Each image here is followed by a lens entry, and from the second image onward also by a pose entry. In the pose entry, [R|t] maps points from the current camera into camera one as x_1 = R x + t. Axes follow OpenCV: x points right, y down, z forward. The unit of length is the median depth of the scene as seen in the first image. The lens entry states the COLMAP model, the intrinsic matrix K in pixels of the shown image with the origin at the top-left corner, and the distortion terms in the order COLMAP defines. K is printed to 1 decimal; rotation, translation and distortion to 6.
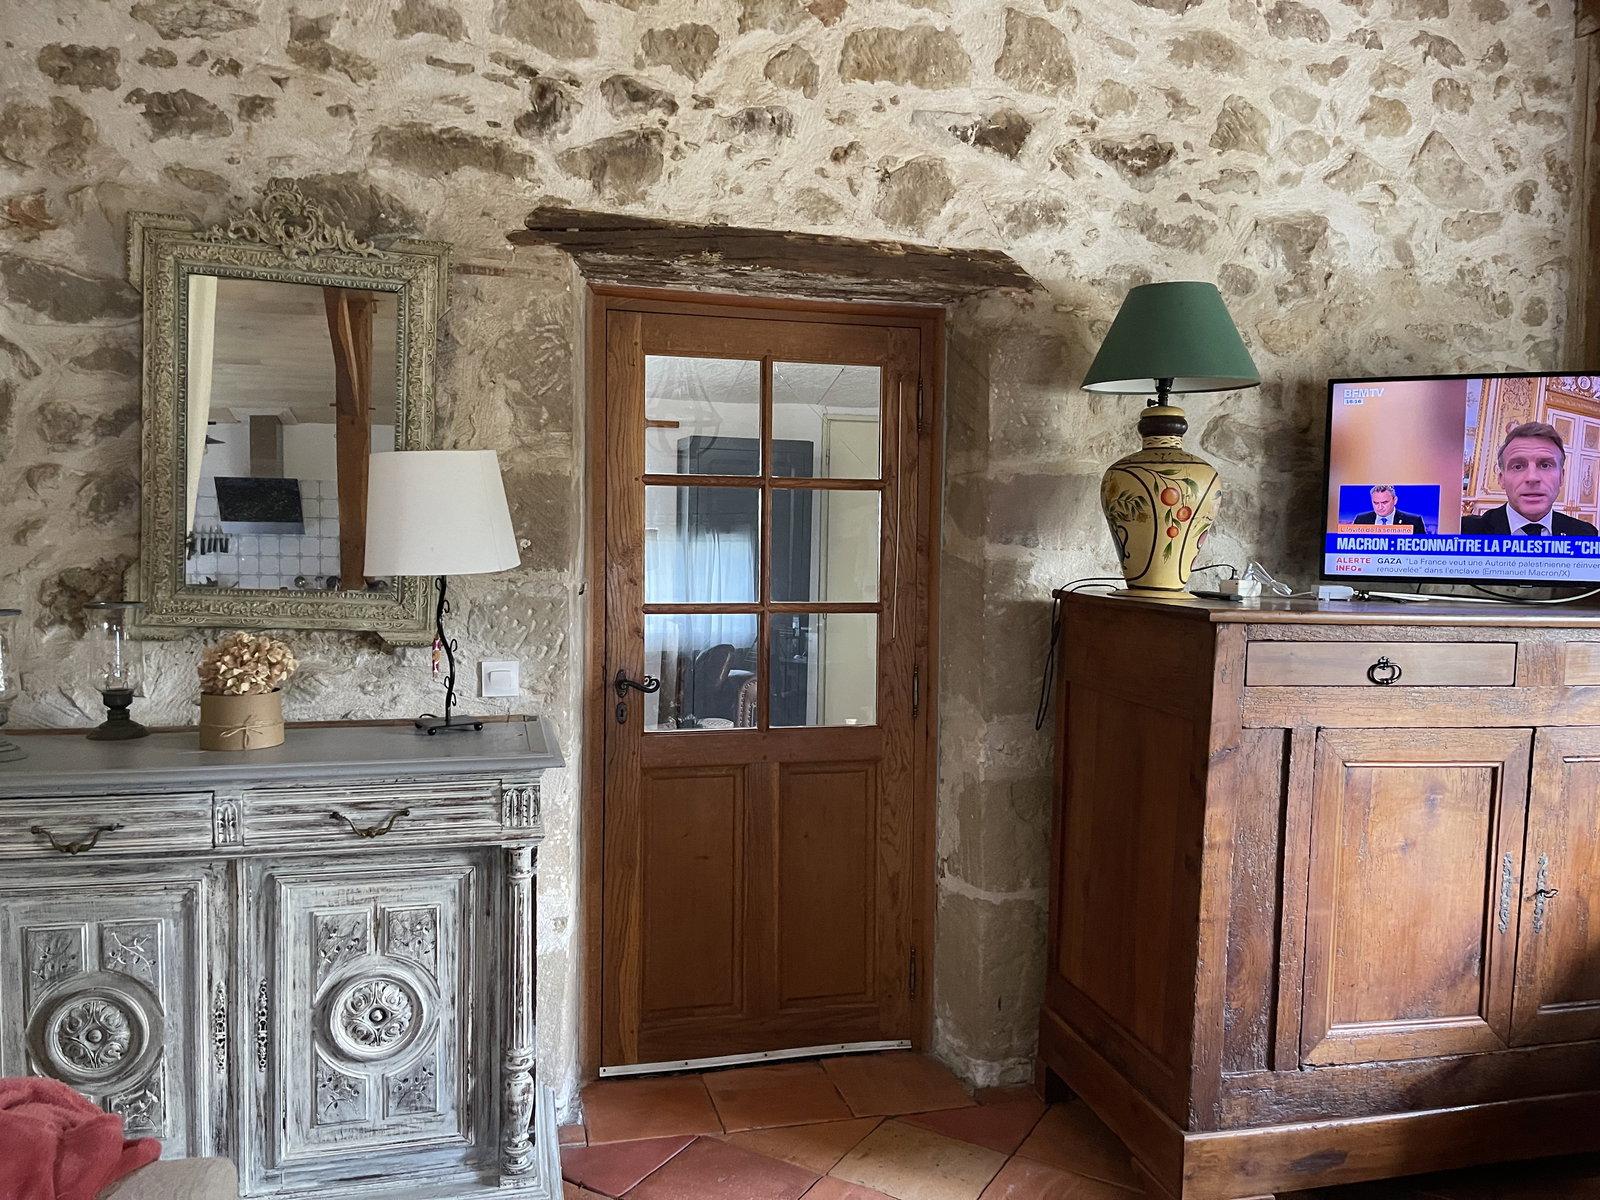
lens RADIAL K [[1204.0, 0, 795.9], [0, 1204.0, 610.2], [0, 0, 1]] dist [0.076096, -0.111513]
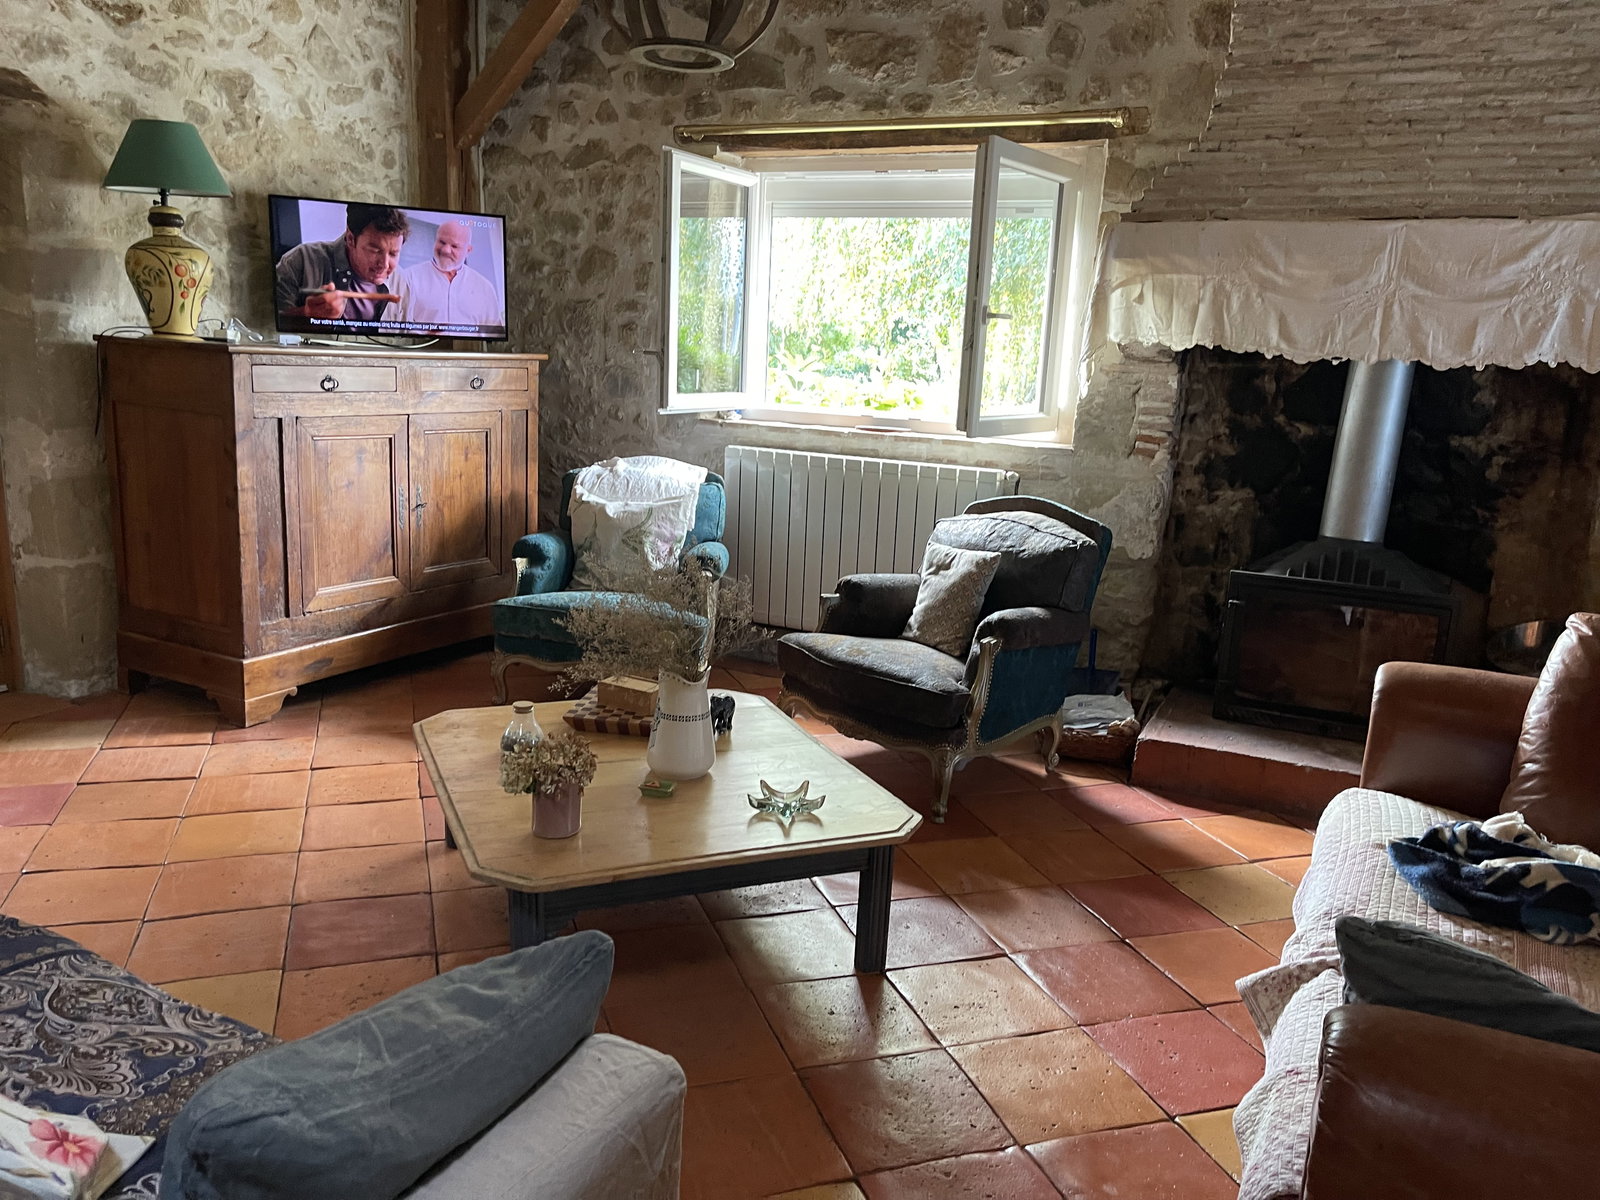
lens RADIAL K [[1204.0, 0, 795.9], [0, 1204.0, 610.2], [0, 0, 1]] dist [0.076096, -0.111513]
pose [[0.657575, -0.154581, 0.737360, -0.324531], [0.014029, 0.981067, 0.193161, 0.032886], [-0.753258, -0.116673, 0.647294, -0.527544]]
